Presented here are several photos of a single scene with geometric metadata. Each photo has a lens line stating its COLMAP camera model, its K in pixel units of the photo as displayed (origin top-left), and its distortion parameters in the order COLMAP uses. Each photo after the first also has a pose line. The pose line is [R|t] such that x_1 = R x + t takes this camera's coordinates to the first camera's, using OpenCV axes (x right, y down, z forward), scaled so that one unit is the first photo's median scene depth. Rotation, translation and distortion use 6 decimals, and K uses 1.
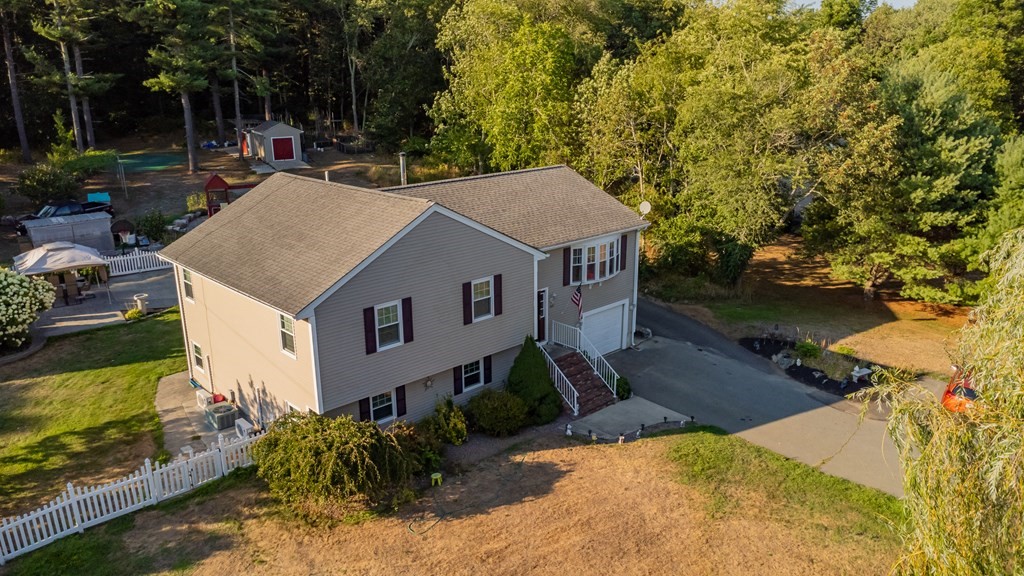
lens RADIAL K [[720.7, 0, 512.0], [0, 720.7, 288.0], [0, 0, 1]] dist [0.005183, -0.002849]
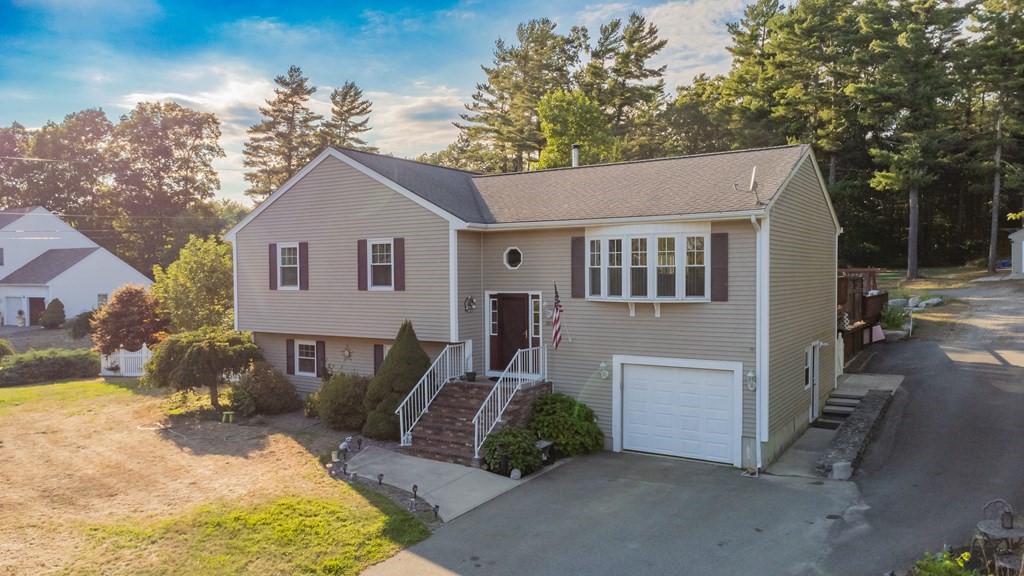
lens RADIAL K [[720.7, 0, 512.0], [0, 720.7, 288.0], [0, 0, 1]] dist [0.005183, -0.002849]
pose [[0.241567, 0.017628, -0.970224, 0.770638], [-0.268810, 0.961923, -0.049451, 0.040263], [0.932409, 0.272752, 0.237107, 0.903640]]
